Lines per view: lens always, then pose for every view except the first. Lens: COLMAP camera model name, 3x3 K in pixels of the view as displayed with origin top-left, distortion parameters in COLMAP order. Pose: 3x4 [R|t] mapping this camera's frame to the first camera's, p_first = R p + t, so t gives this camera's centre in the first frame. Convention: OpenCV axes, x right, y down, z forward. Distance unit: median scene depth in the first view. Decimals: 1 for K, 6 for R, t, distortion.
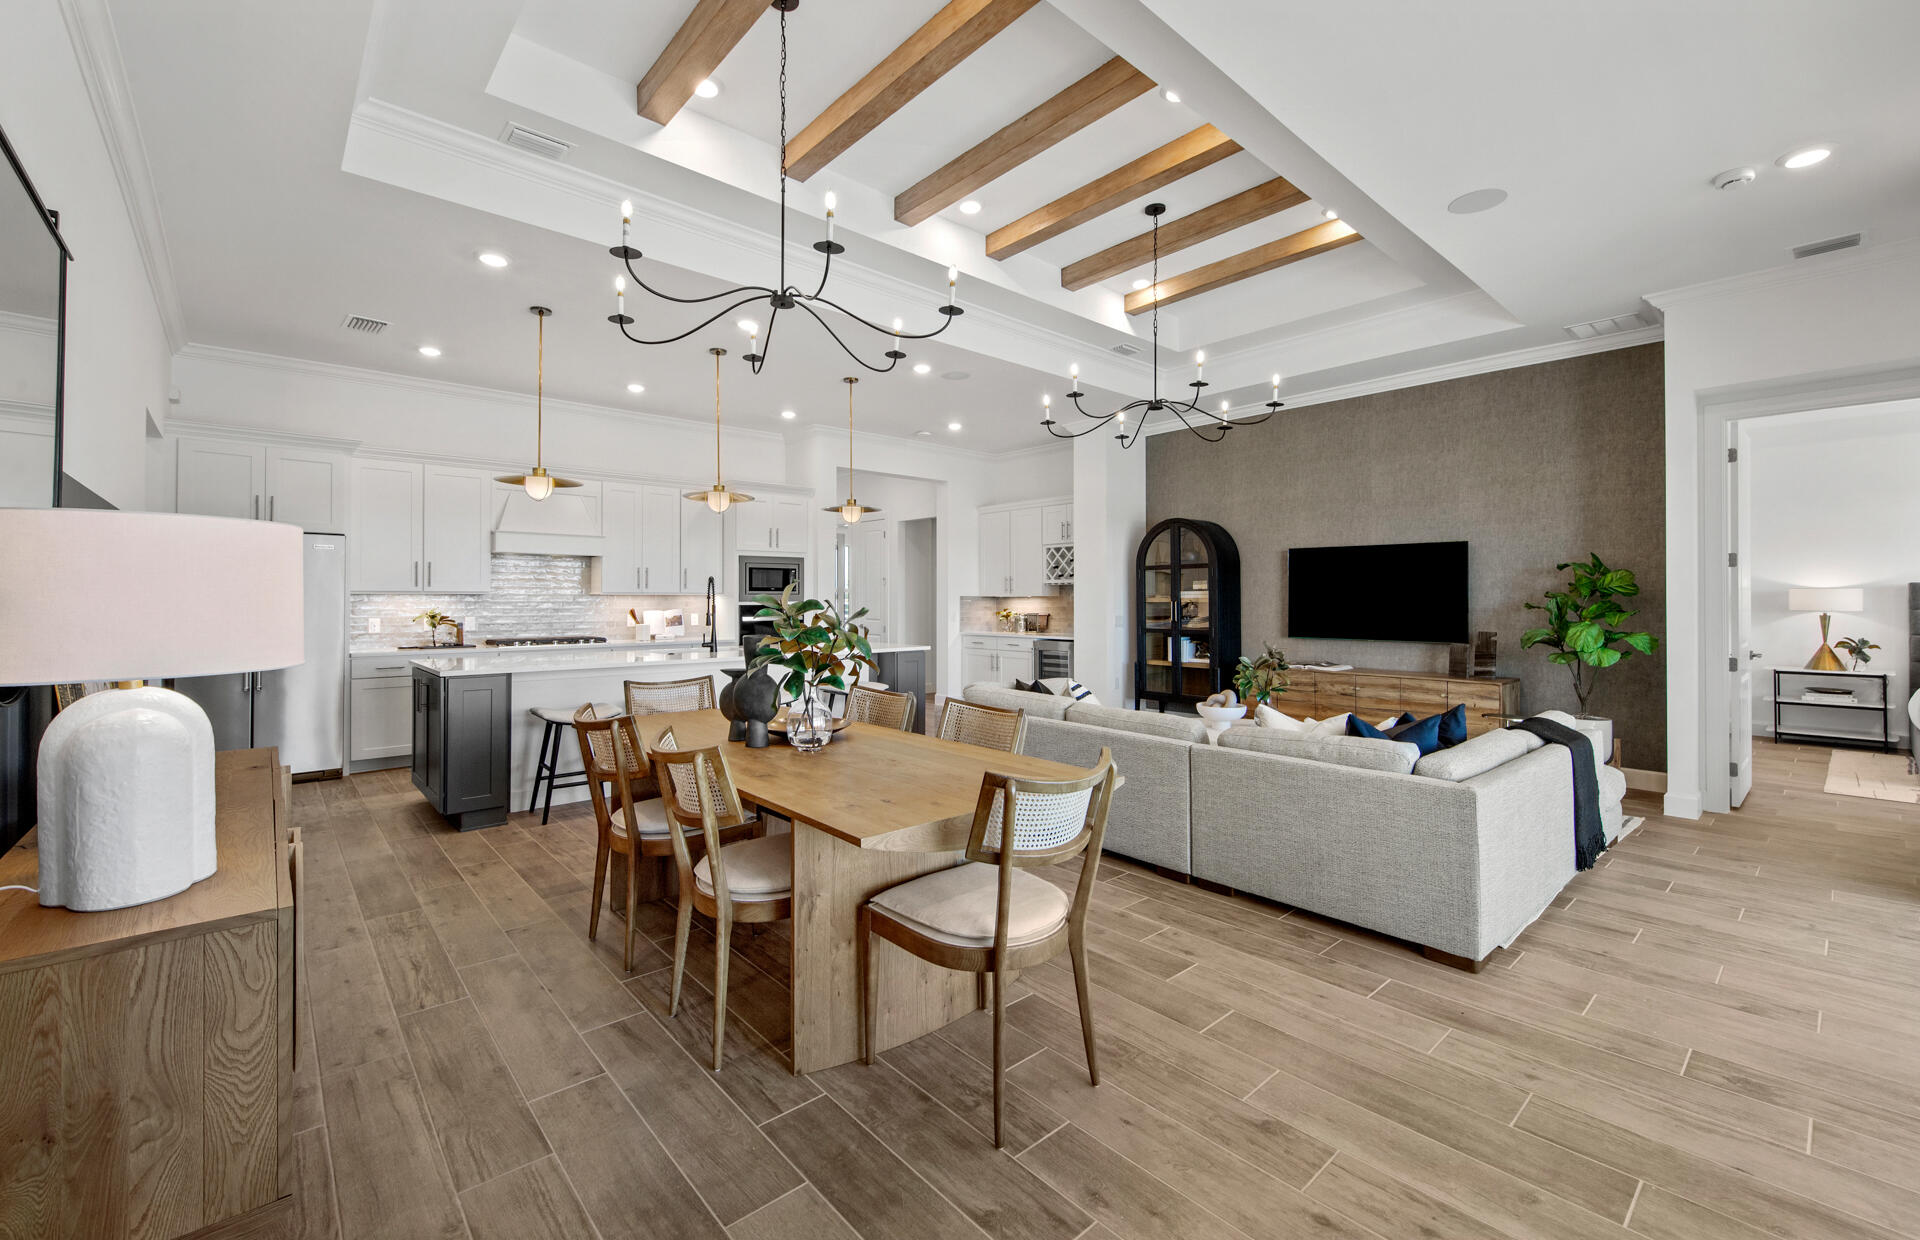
lens RADIAL K [[798.0, 0, 959.0], [0, 798.0, 592.7], [0, 0, 1]] dist [0.010323, 0.000036]
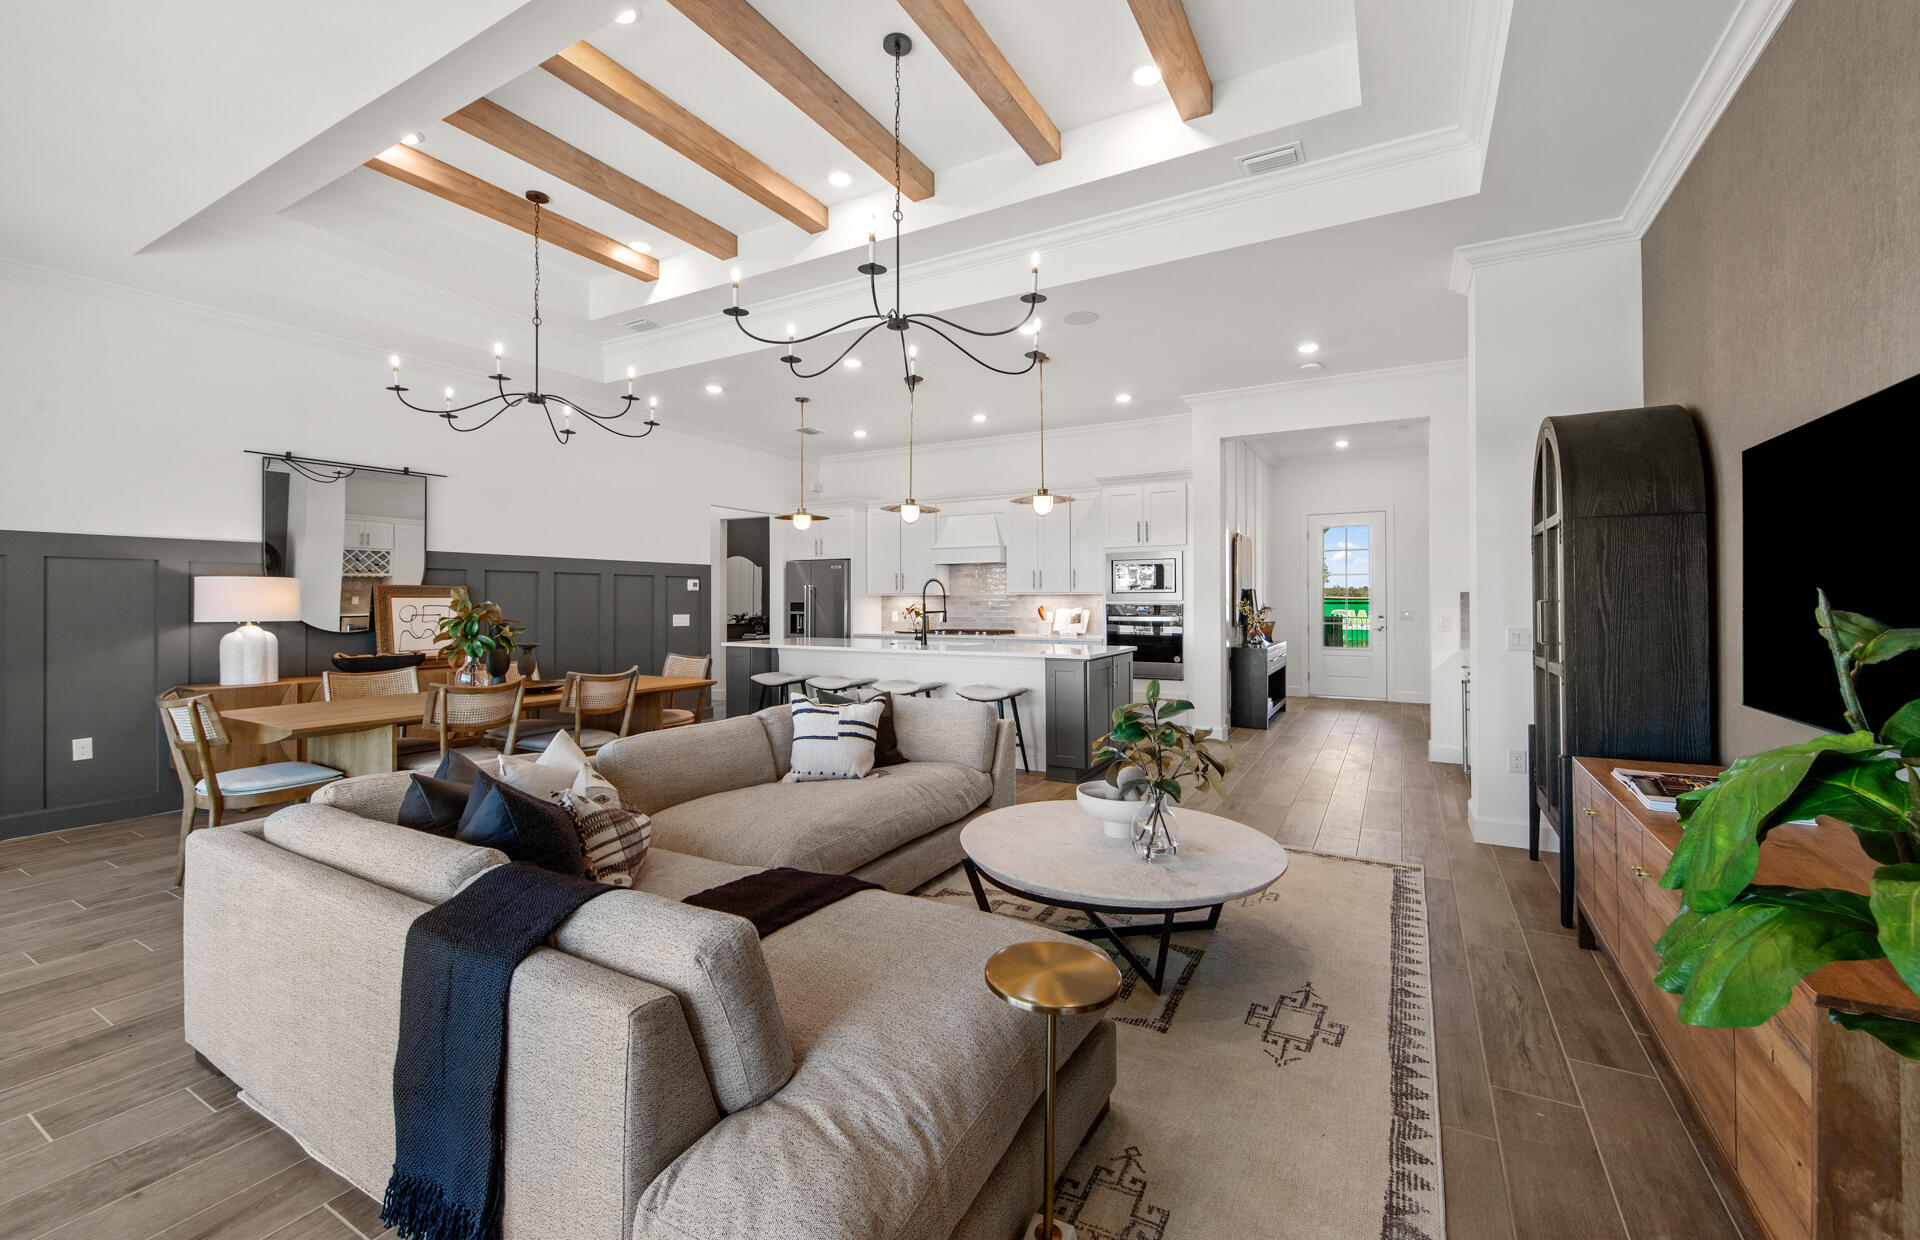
lens RADIAL K [[779.4, 0, 940.8], [0, 779.4, 596.2], [0, 0, 1]] dist [0.000031, -0.000536]
pose [[0.306815, -0.005097, -0.951756, 0.693751], [0.010794, 0.999940, -0.001876, 0.006412], [0.951708, -0.009698, 0.306851, 0.630477]]
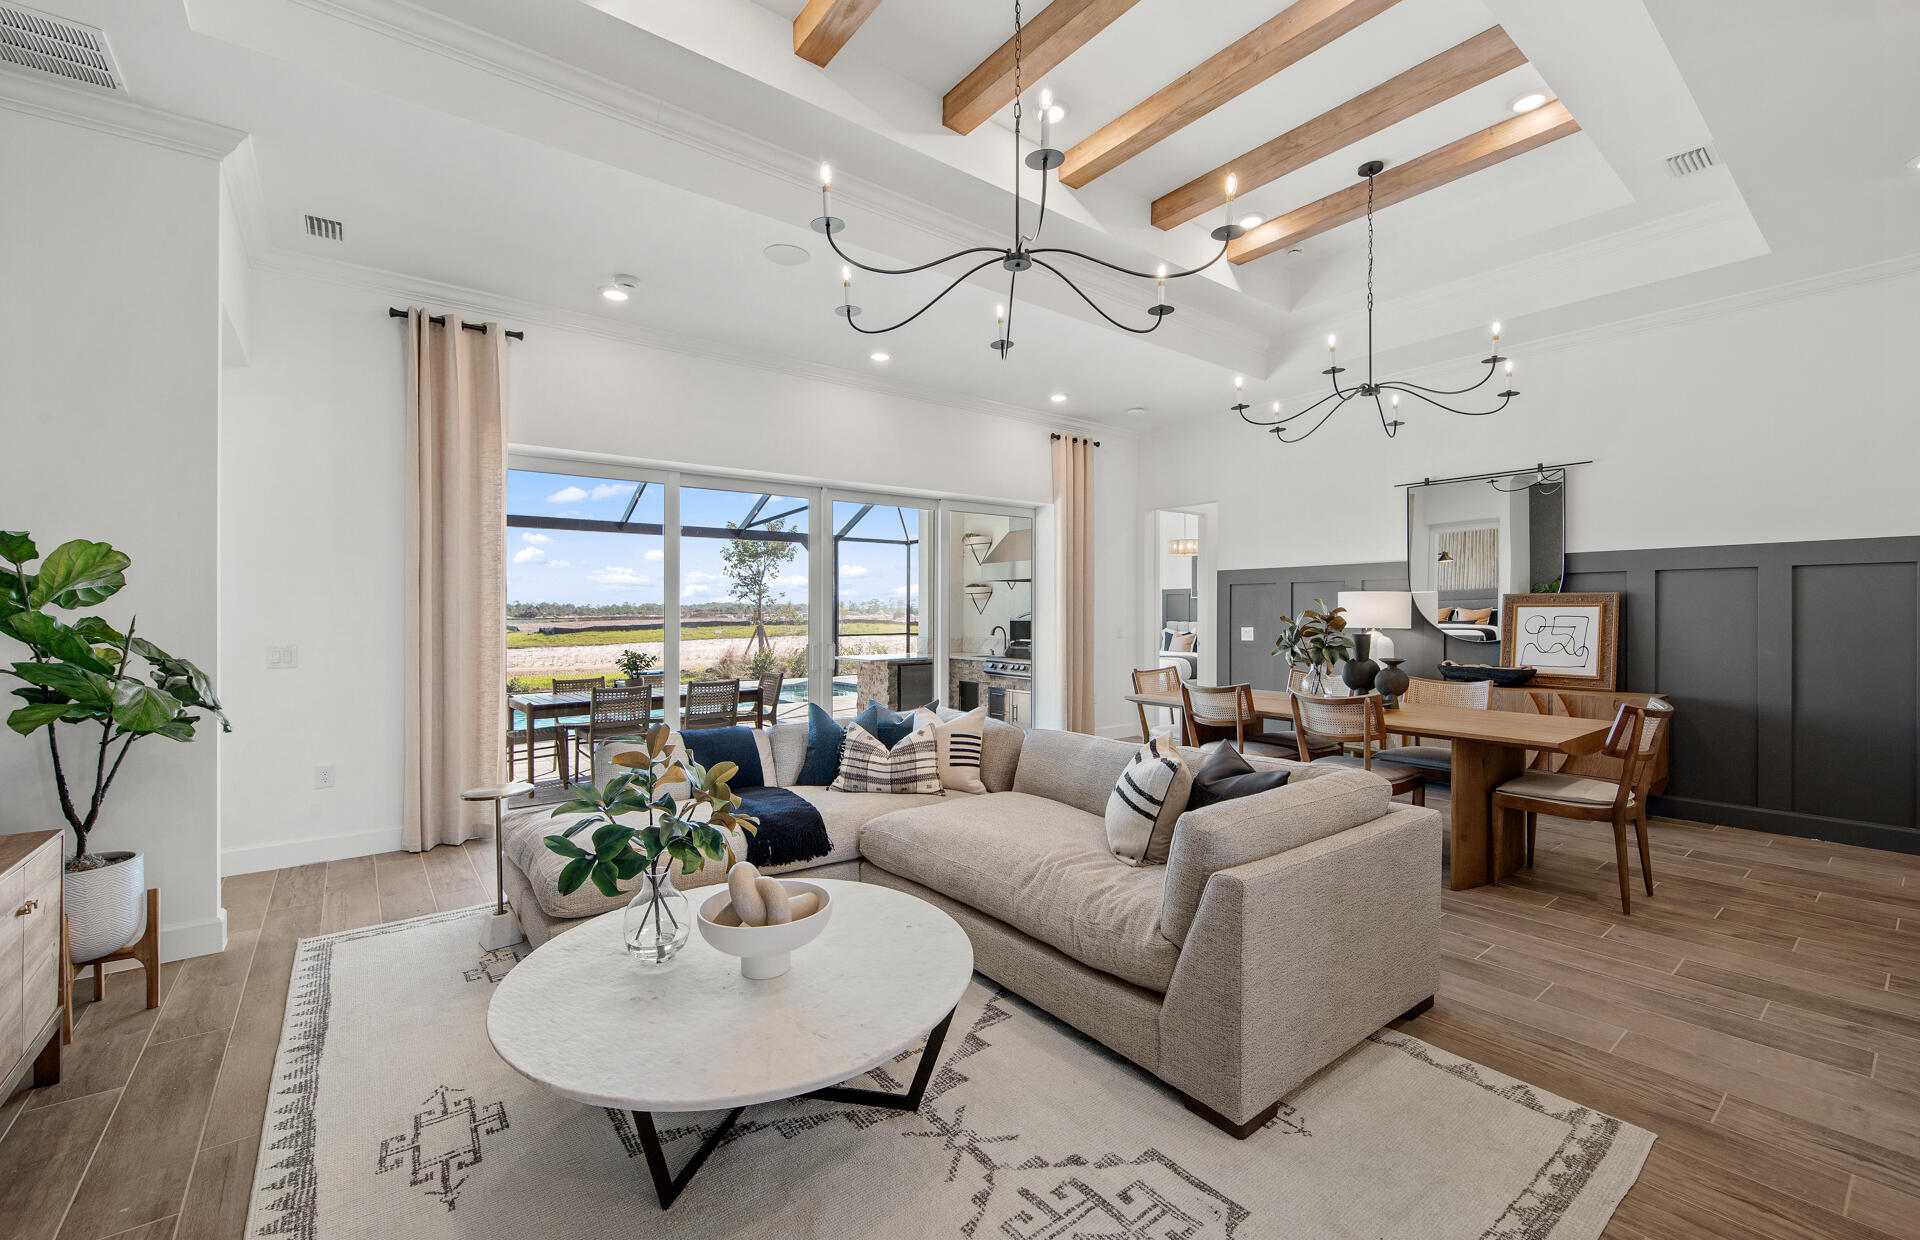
lens RADIAL K [[784.0, 0, 974.0], [0, 784.0, 605.1], [0, 0, 1]] dist [0.001876, -0.006142]
pose [[-0.998488, 0.004509, 0.054787, 0.186588], [0.003498, 0.999822, -0.018541, 0.010896], [-0.054861, -0.018322, -0.998326, 1.178891]]
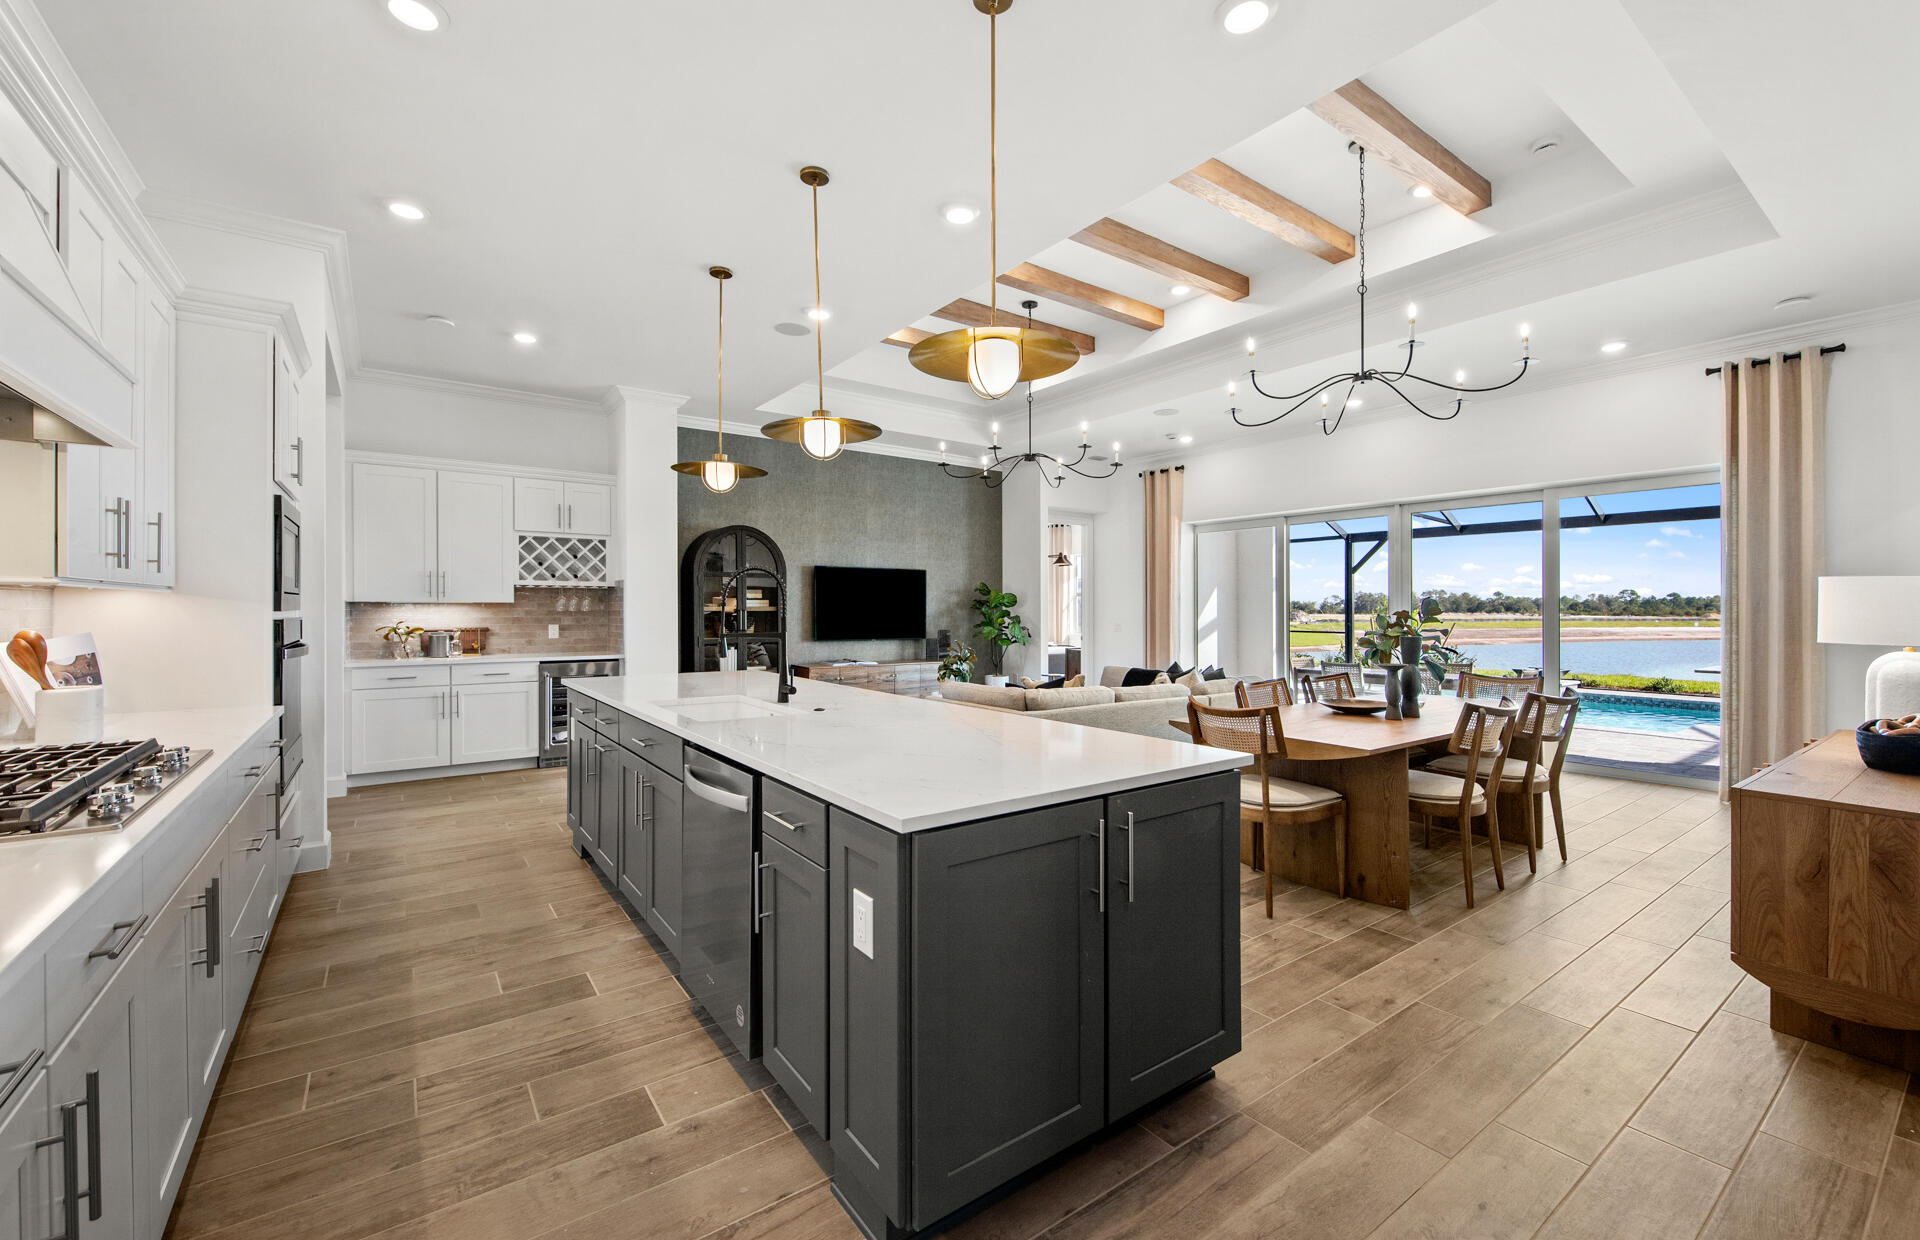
lens RADIAL K [[776.3, 0, 936.7], [0, 776.3, 606.0], [0, 0, 1]] dist [0.002530, -0.005281]
pose [[0.116255, 0.004874, 0.993207, -0.770986], [-0.012419, 0.999917, -0.003453, 0.007373], [-0.993142, -0.011933, 0.116306, 0.766376]]
